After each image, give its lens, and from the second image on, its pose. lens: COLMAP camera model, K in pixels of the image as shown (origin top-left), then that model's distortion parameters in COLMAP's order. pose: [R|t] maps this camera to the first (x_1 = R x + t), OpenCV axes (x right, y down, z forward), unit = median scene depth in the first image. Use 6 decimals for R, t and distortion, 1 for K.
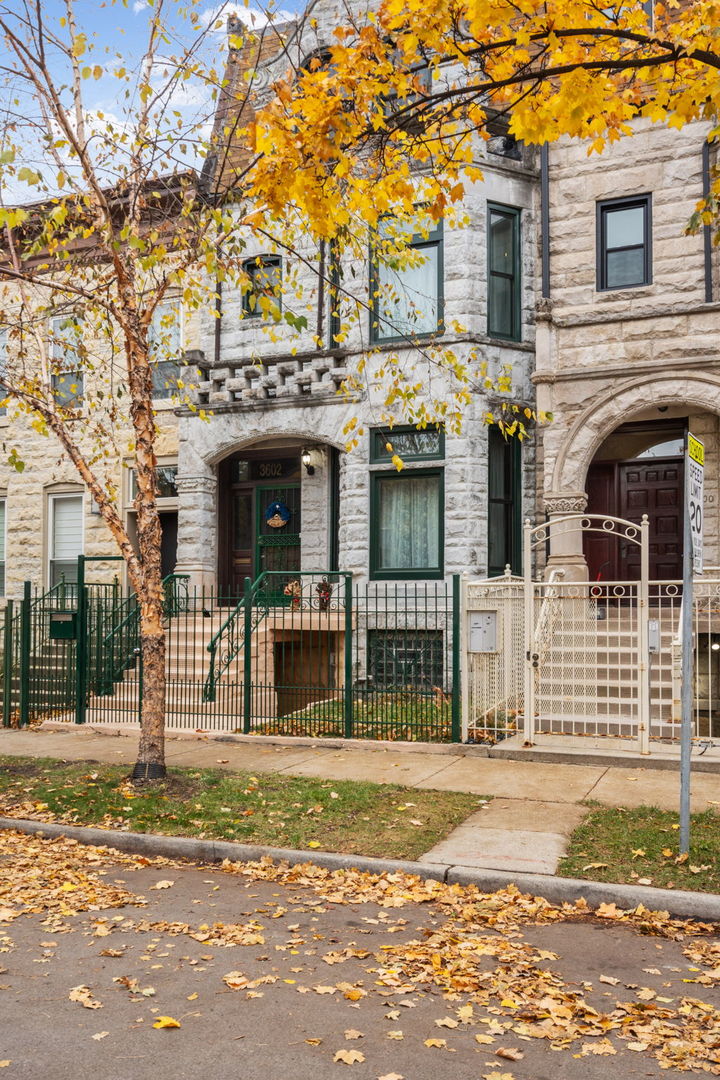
lens RADIAL K [[1248.7, 0, 360.0], [0, 1248.7, 540.0], [0, 0, 1]] dist [0.108917, 0.003796]
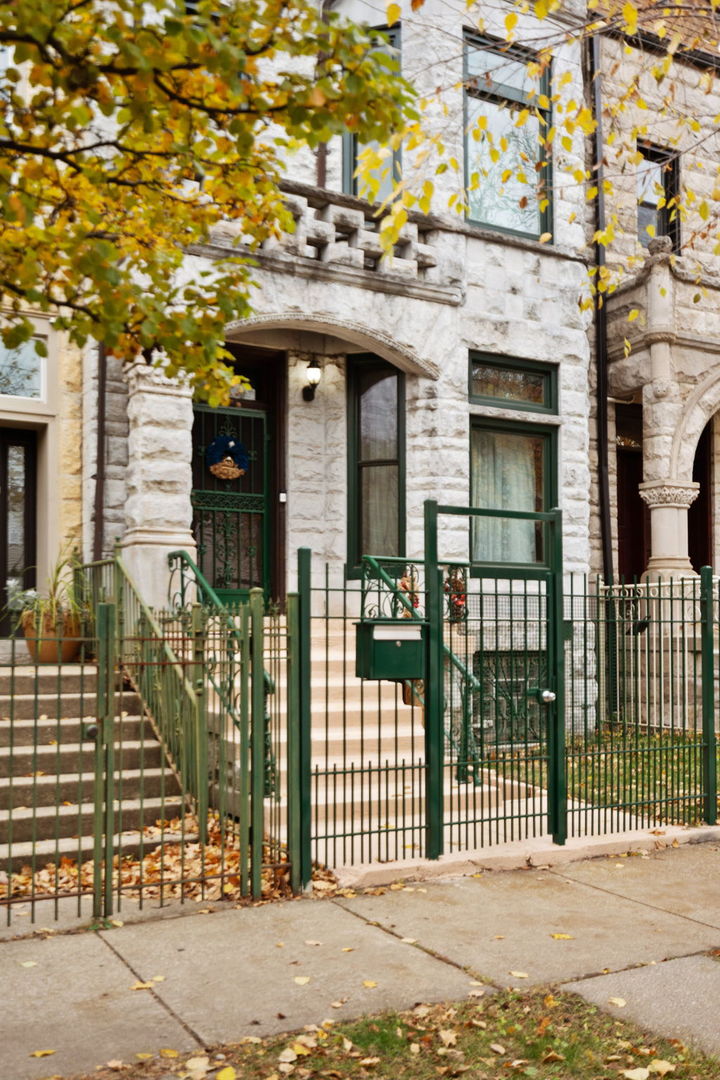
lens RADIAL K [[1248.7, 0, 360.0], [0, 1248.7, 540.0], [0, 0, 1]] dist [0.108917, 0.003796]
pose [[0.444671, 0.066182, 0.893245, -0.608804], [-0.050725, 0.997527, -0.048657, 0.047262], [-0.894256, -0.023674, 0.446929, 0.752266]]
